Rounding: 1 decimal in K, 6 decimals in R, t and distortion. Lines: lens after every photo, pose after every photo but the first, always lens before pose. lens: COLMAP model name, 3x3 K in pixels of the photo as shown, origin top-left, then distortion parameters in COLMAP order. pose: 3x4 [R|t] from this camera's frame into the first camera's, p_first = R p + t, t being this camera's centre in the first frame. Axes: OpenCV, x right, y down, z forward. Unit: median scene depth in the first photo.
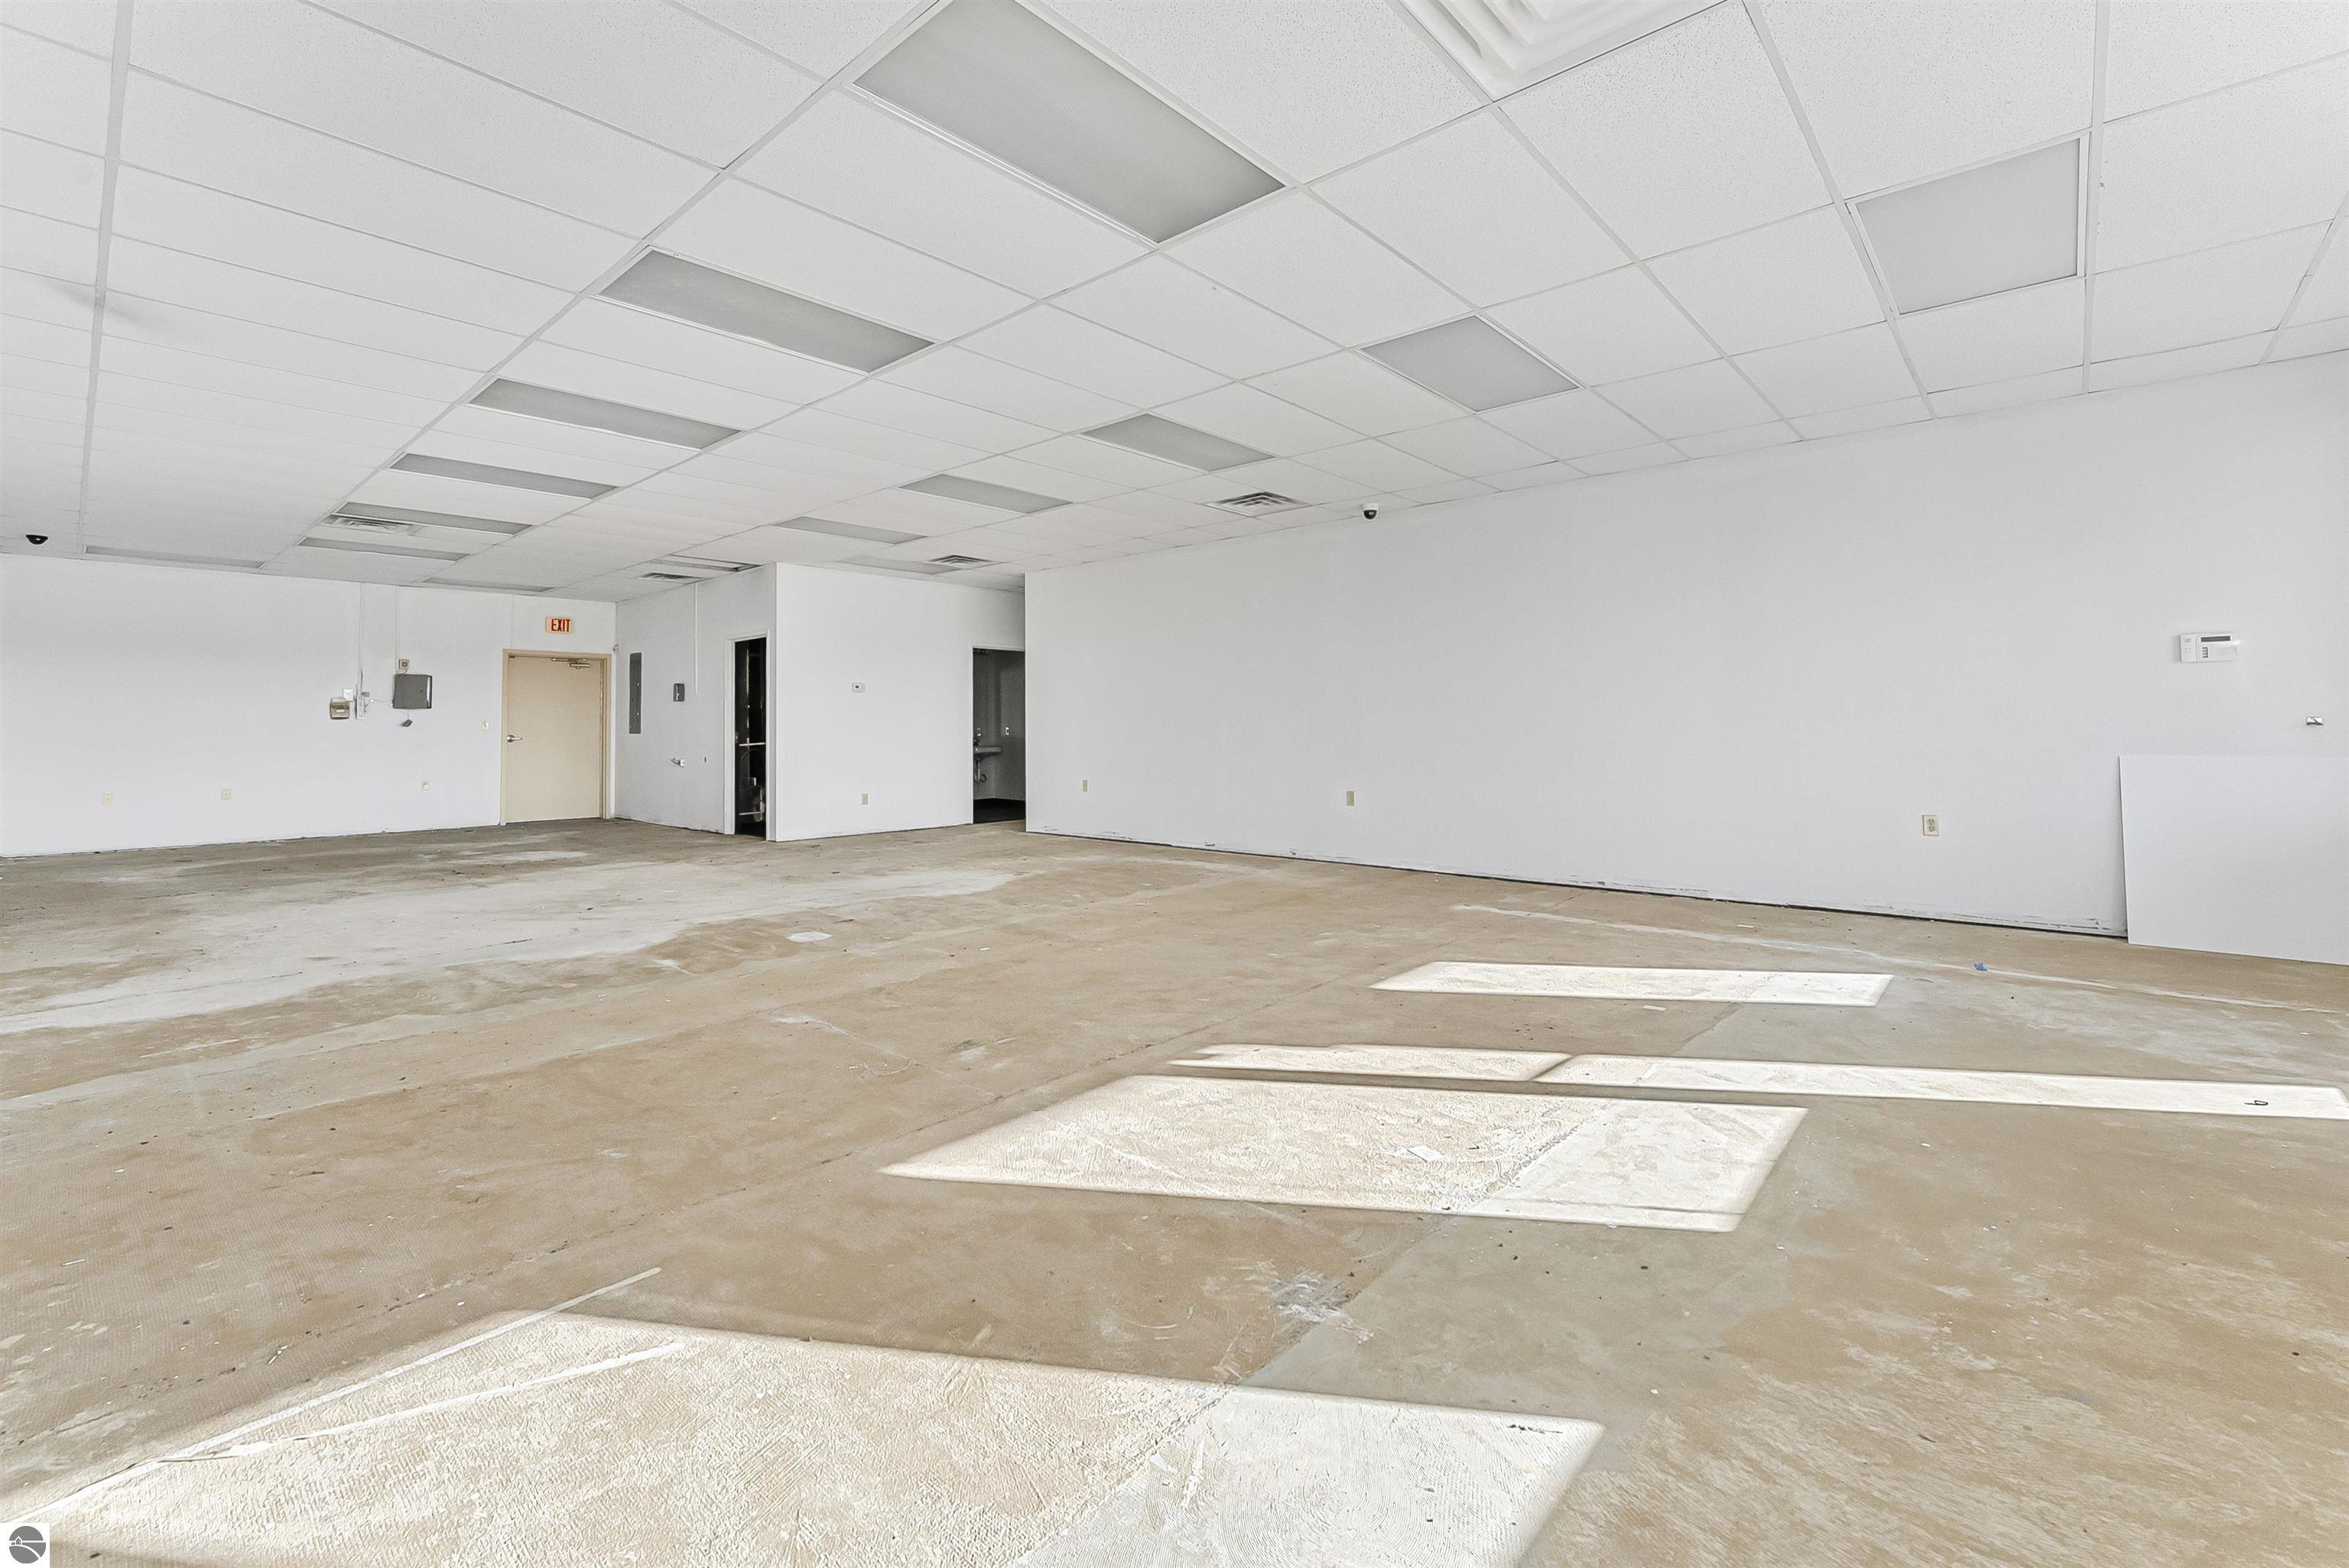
lens RADIAL K [[989.3, 0, 1183.9], [0, 989.3, 710.7], [0, 0, 1]] dist [-0.001758, -0.000321]
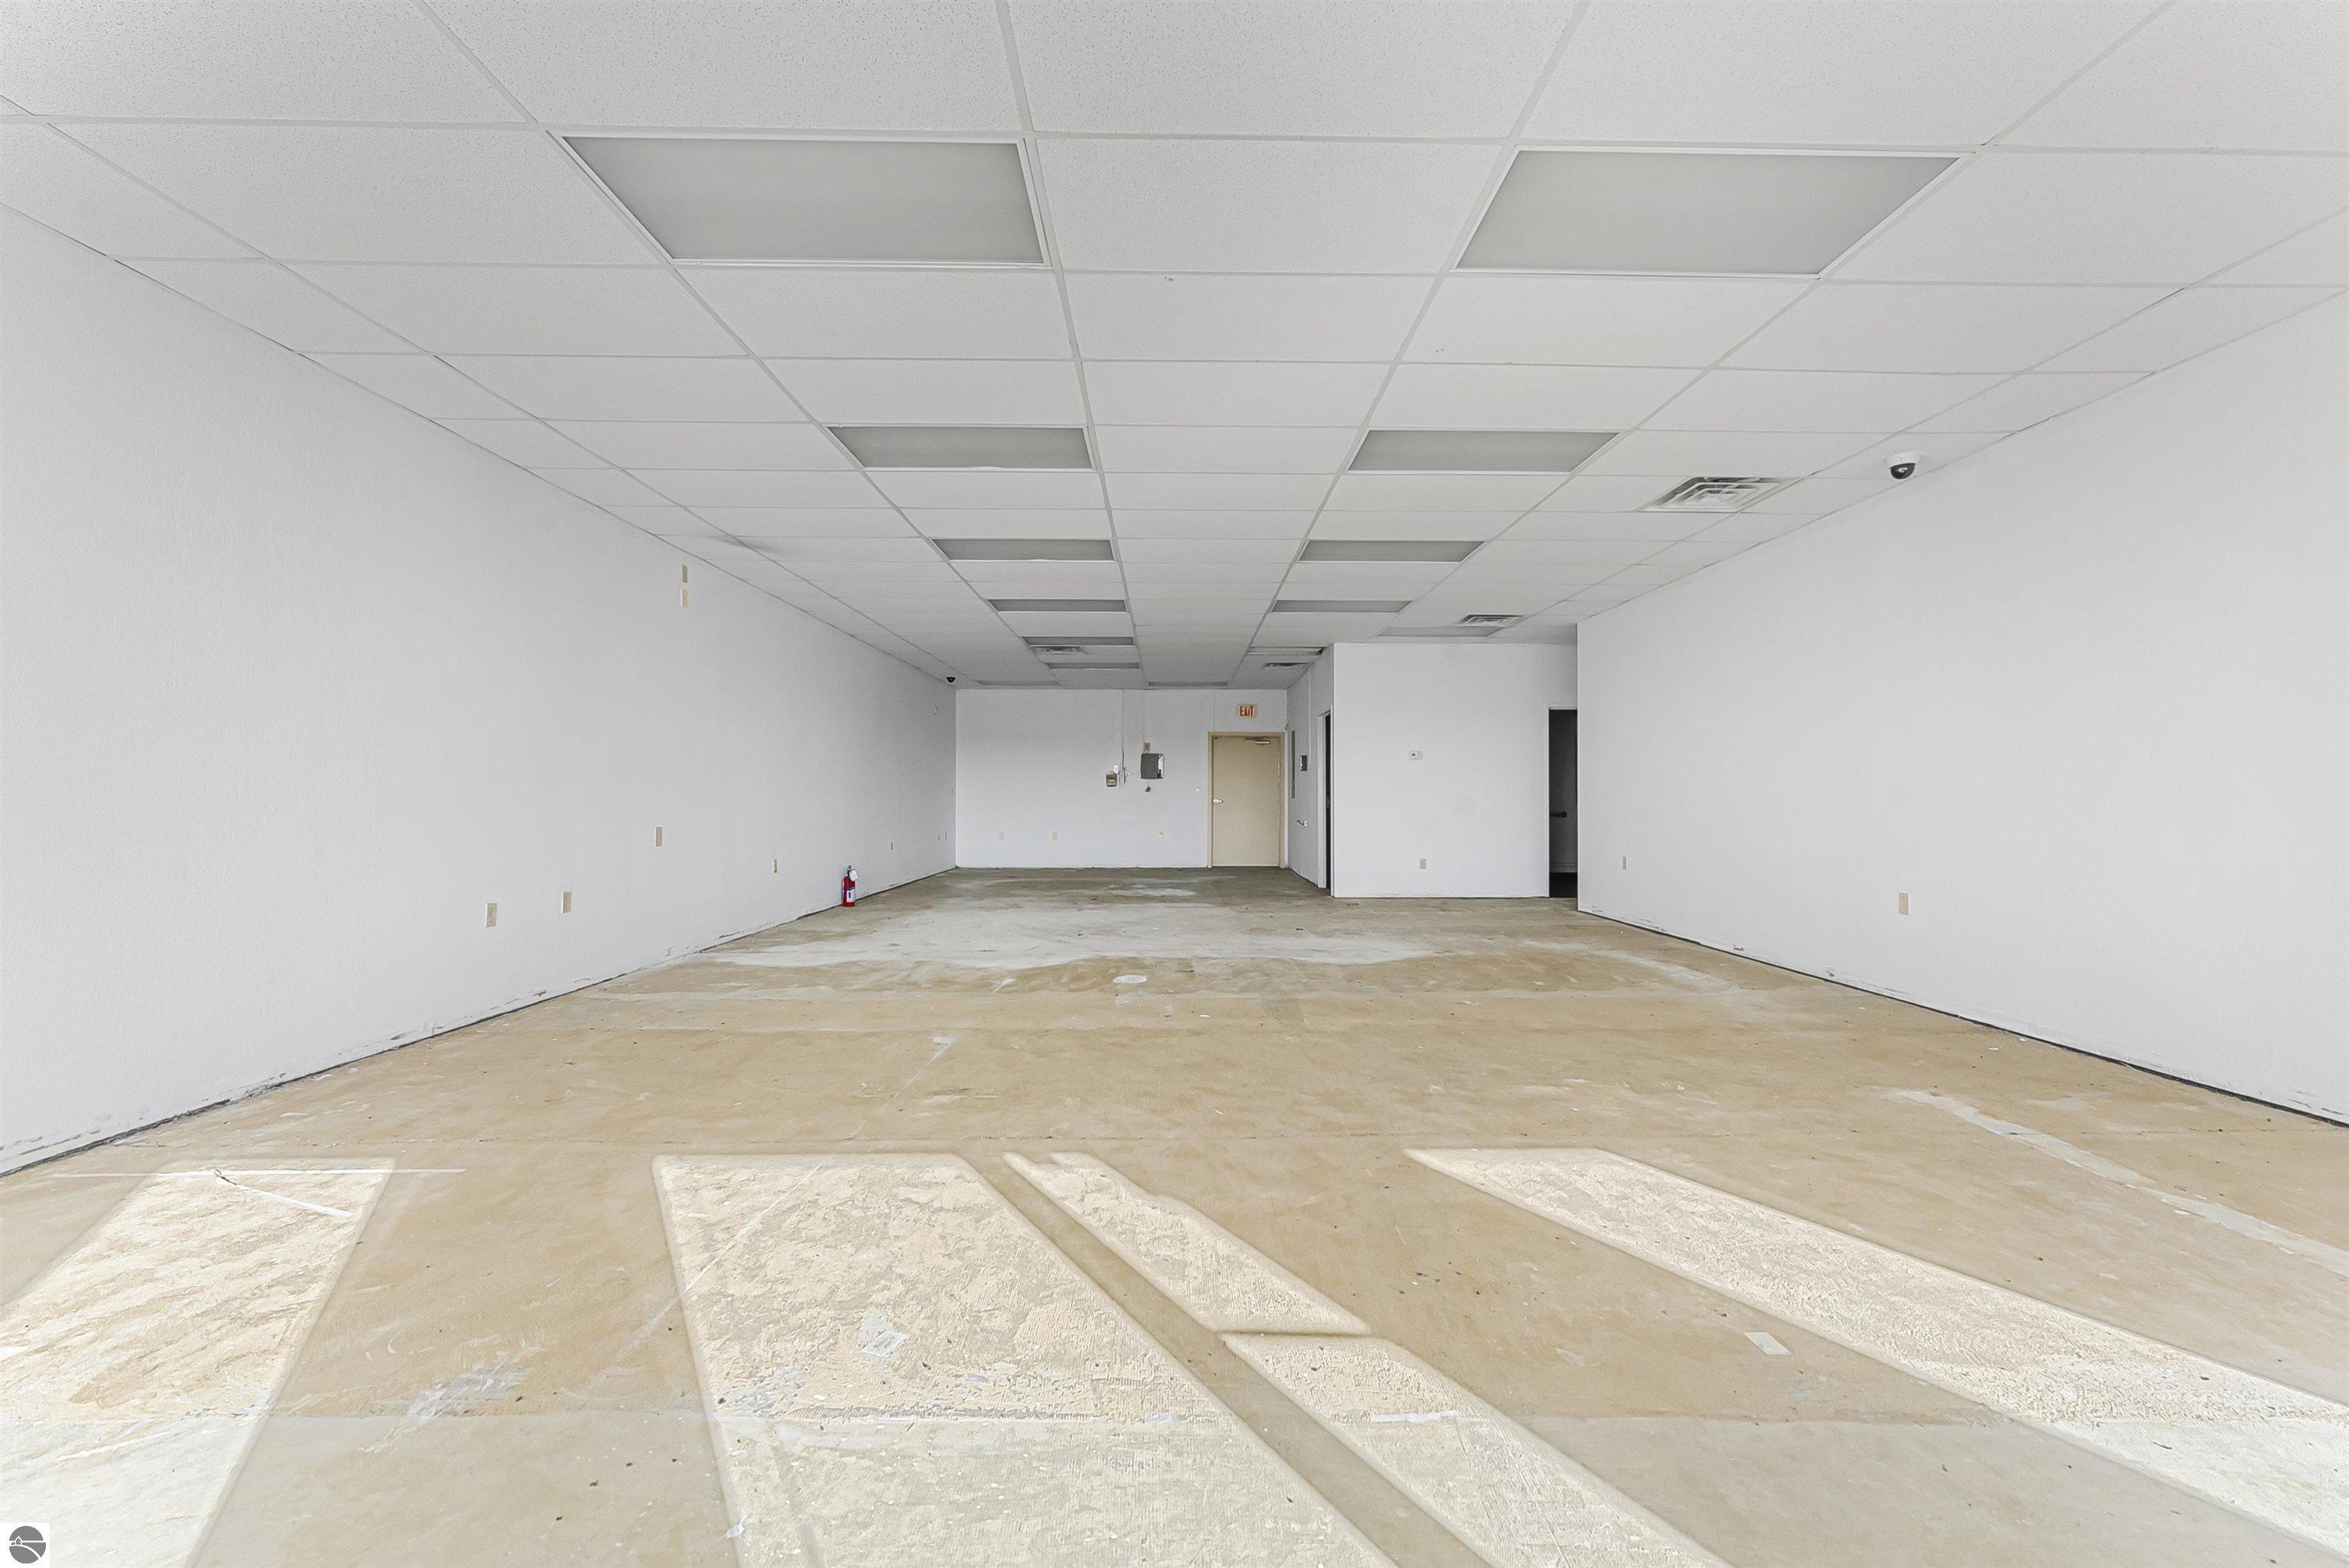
lens RADIAL K [[943.3, 0, 1201.6], [0, 943.3, 789.9], [0, 0, 1]] dist [0.000693, -0.000324]
pose [[0.683245, 0.001172, -0.730189, 0.251839], [0.008521, 0.999918, 0.009578, 0.001802], [0.730140, -0.012766, 0.683179, 0.178895]]
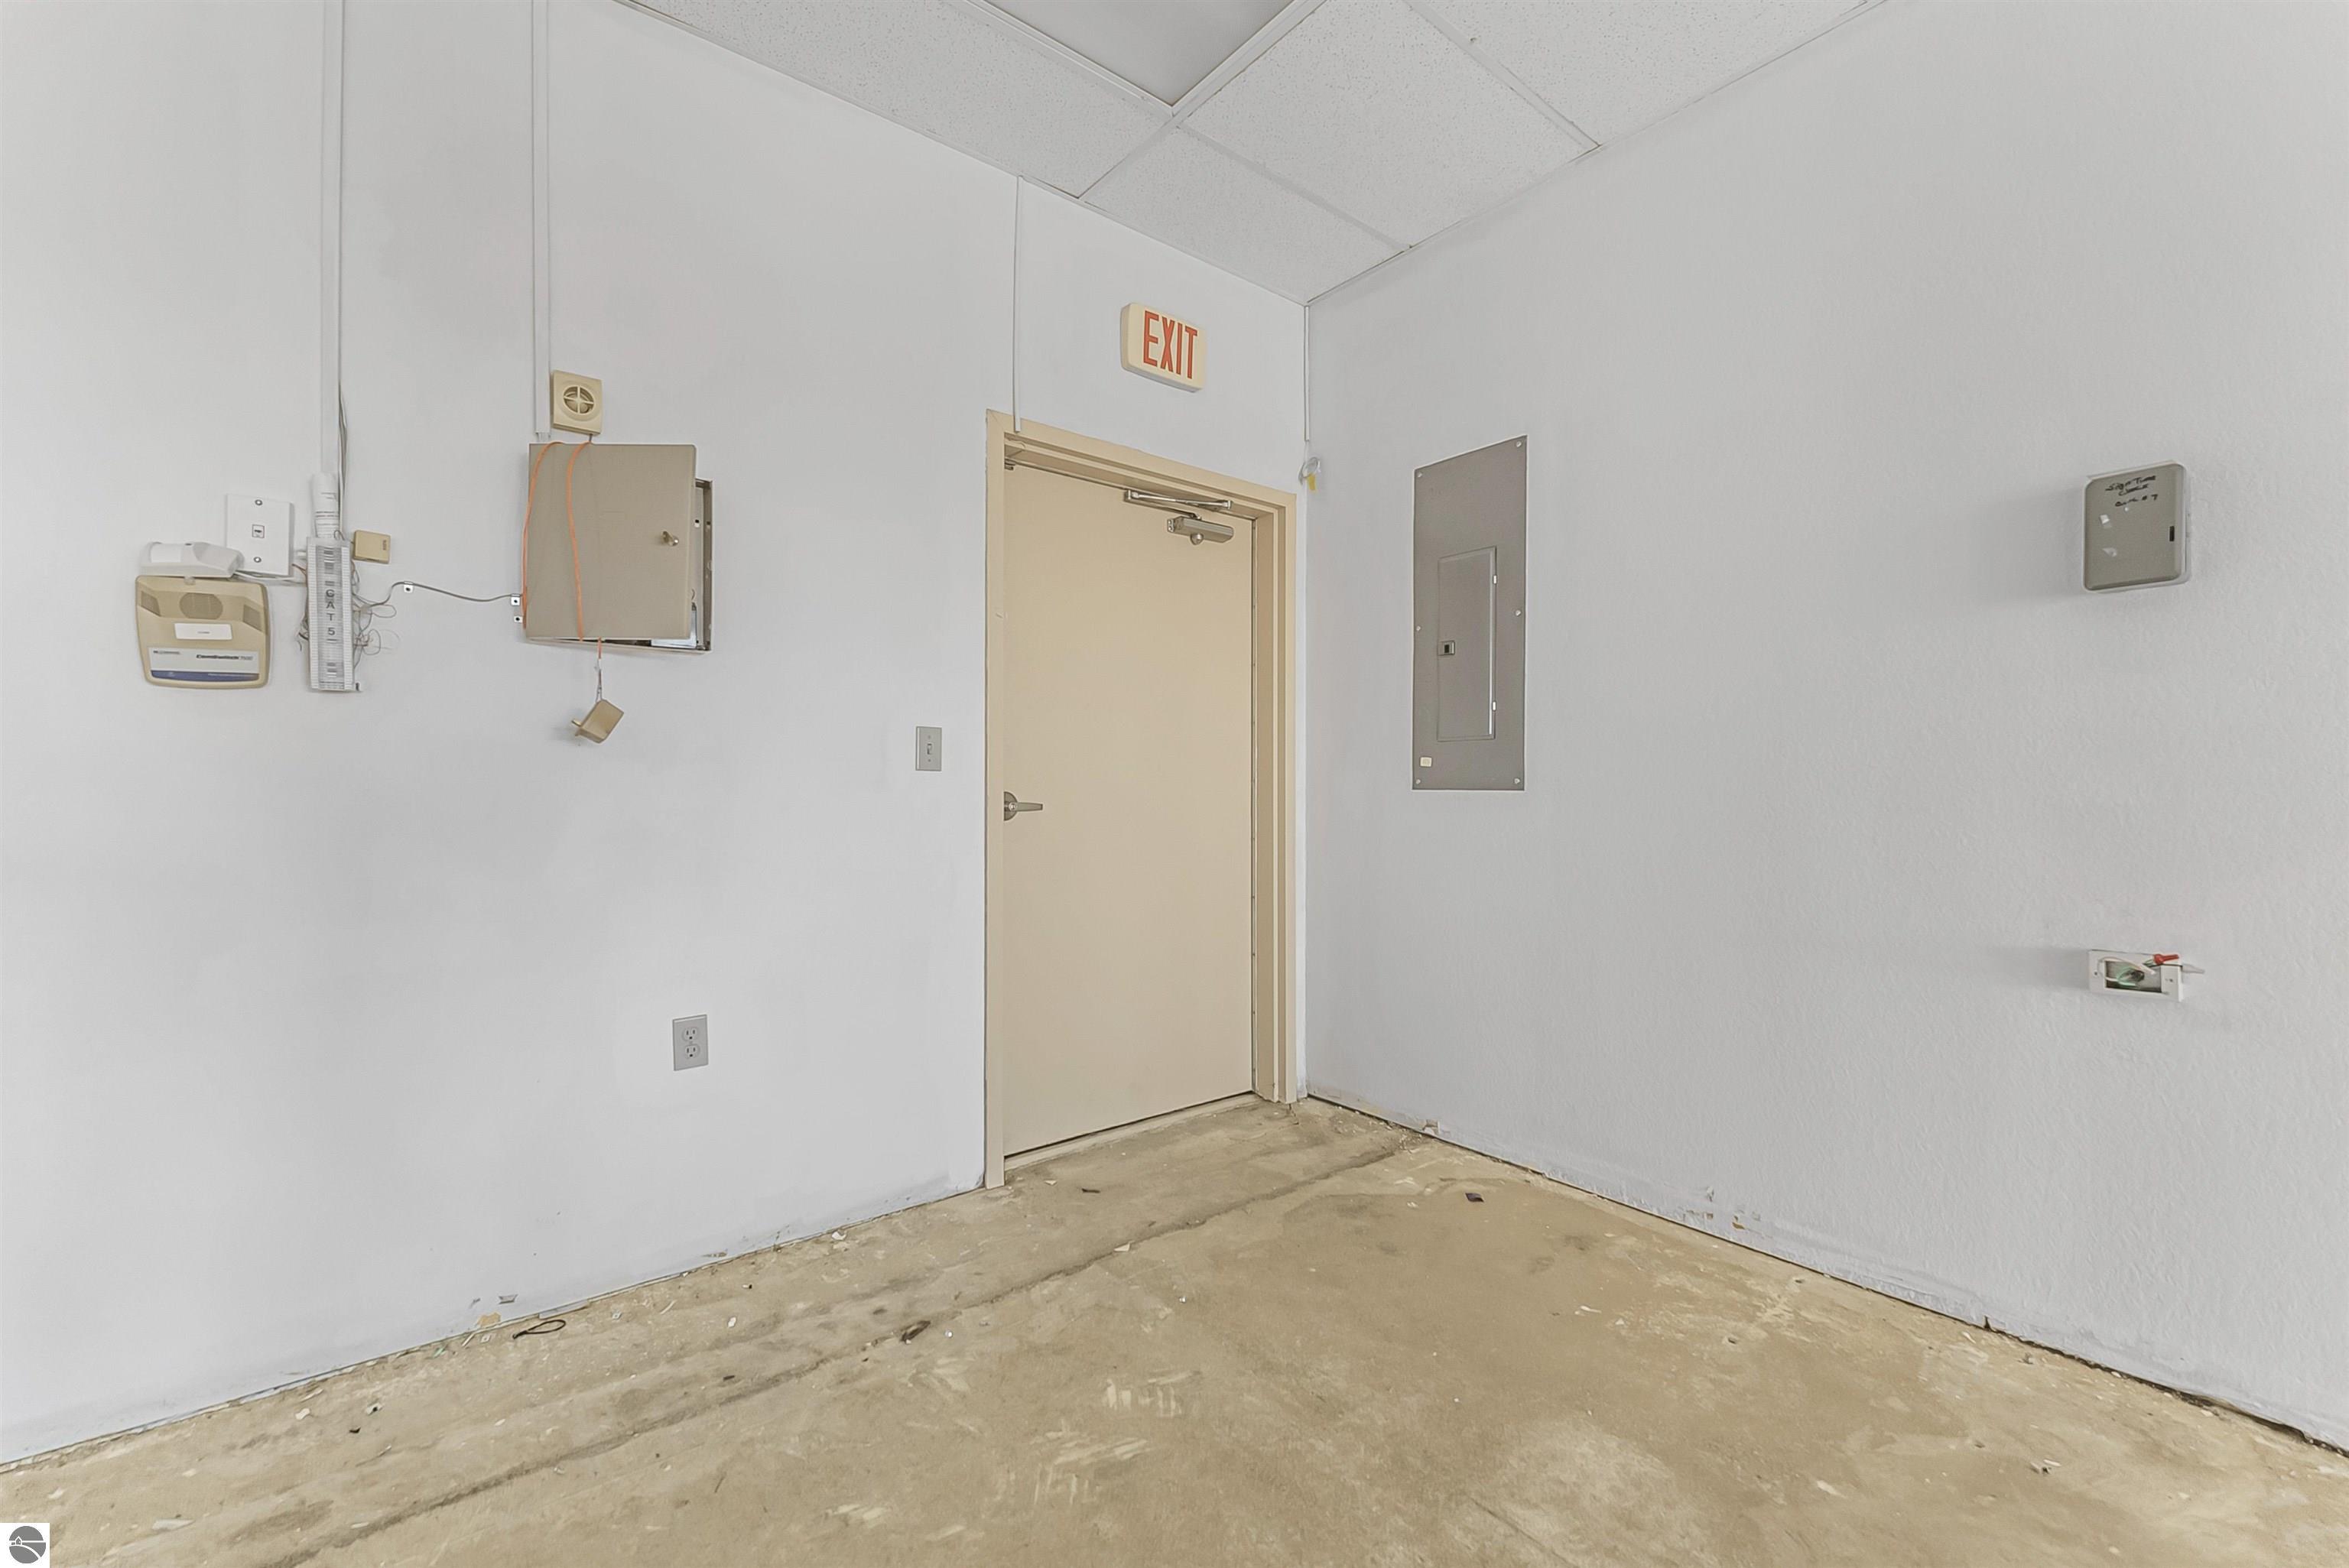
lens RADIAL K [[965.1, 0, 1184.5], [0, 965.1, 796.6], [0, 0, 1]] dist [-0.006888, 0.000010]
pose [[0.987385, 0.008991, -0.158081, -0.737451], [-0.004135, 0.999510, 0.031023, 0.023019], [0.158282, -0.029978, 0.986939, 0.954258]]
